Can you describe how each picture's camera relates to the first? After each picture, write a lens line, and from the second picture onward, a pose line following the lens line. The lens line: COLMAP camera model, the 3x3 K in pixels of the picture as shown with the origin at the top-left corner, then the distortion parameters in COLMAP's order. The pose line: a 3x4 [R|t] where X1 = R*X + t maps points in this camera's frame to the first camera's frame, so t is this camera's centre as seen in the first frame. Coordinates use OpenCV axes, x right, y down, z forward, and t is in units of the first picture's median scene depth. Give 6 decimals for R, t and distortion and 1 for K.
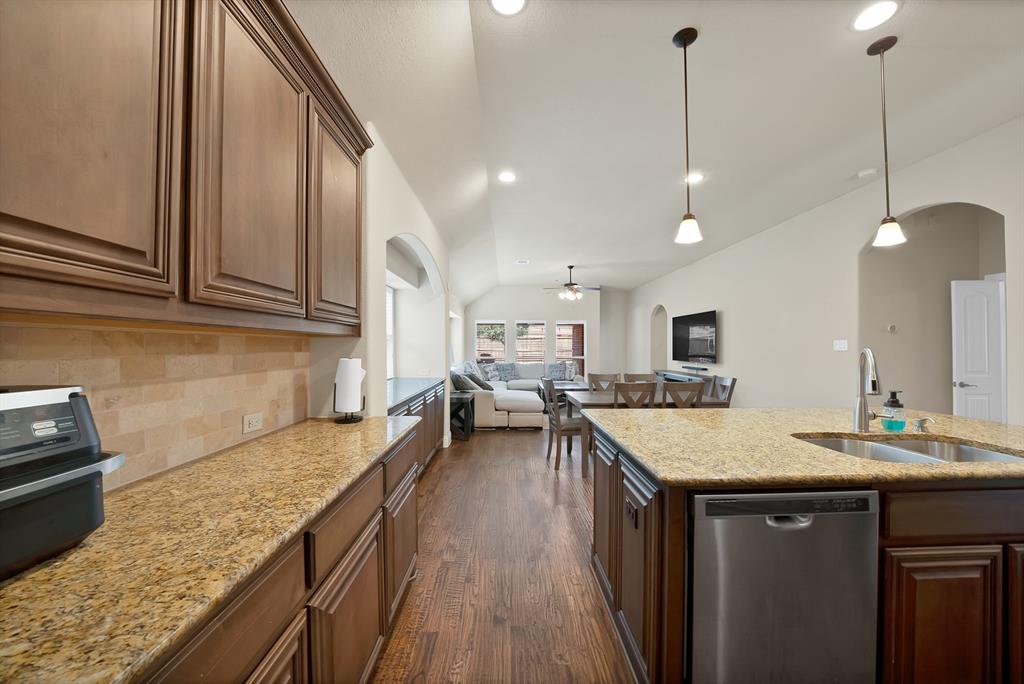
lens RADIAL K [[369.2, 0, 514.0], [0, 369.2, 345.5], [0, 0, 1]] dist [-0.023378, 0.000143]
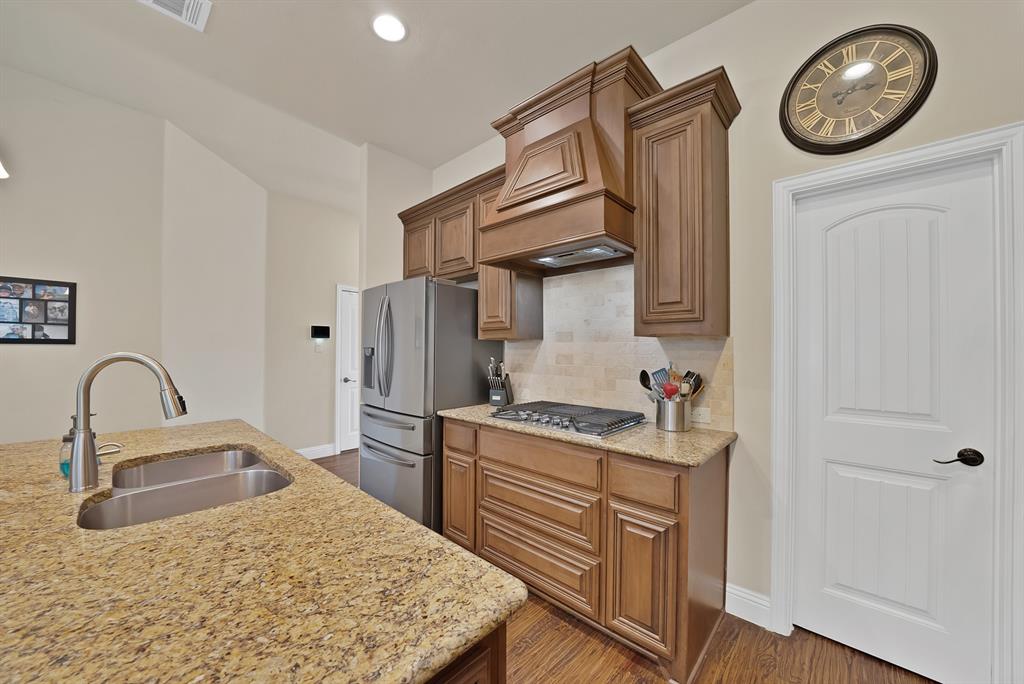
lens RADIAL K [[373.5, 0, 510.5], [0, 373.5, 347.2], [0, 0, 1]] dist [-0.029405, 0.004597]
pose [[-0.717225, -0.004169, 0.696829, 0.007796], [-0.008177, 0.999964, -0.002434, -0.001414], [-0.696793, -0.007443, -0.717233, 0.297987]]
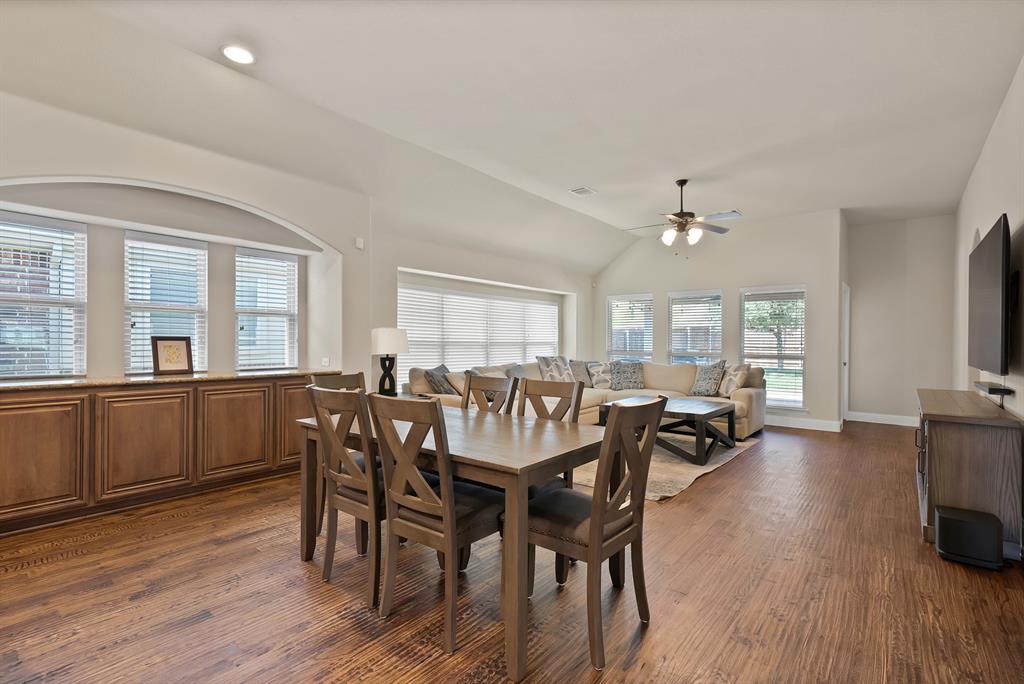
lens RADIAL K [[470.1, 0, 516.0], [0, 470.1, 344.7], [0, 0, 1]] dist [-0.000561, -0.000058]
pose [[0.750826, 0.006330, -0.660469, 0.598667], [-0.004731, 0.999980, 0.004206, 0.027059], [0.660483, -0.000033, 0.750841, 0.466049]]
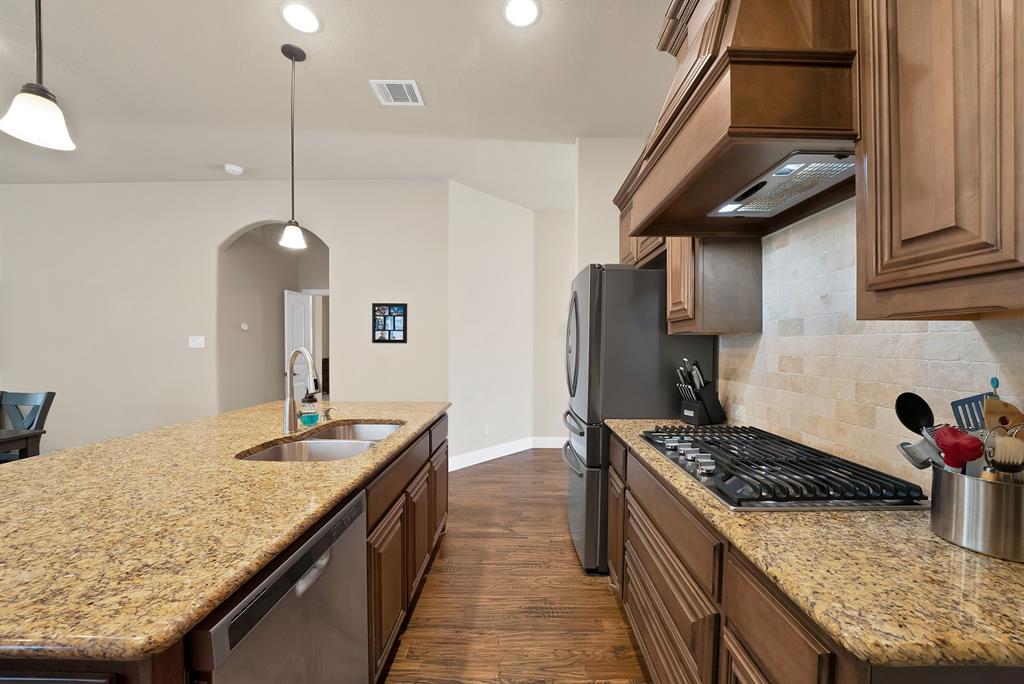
lens RADIAL K [[372.7, 0, 519.3], [0, 372.7, 347.1], [0, 0, 1]] dist [-0.028552, 0.003803]
pose [[0.034835, -0.007570, 0.999364, -0.001399], [-0.007903, 0.999938, 0.007850, -0.001364], [-0.999362, -0.008171, 0.034773, 0.112341]]
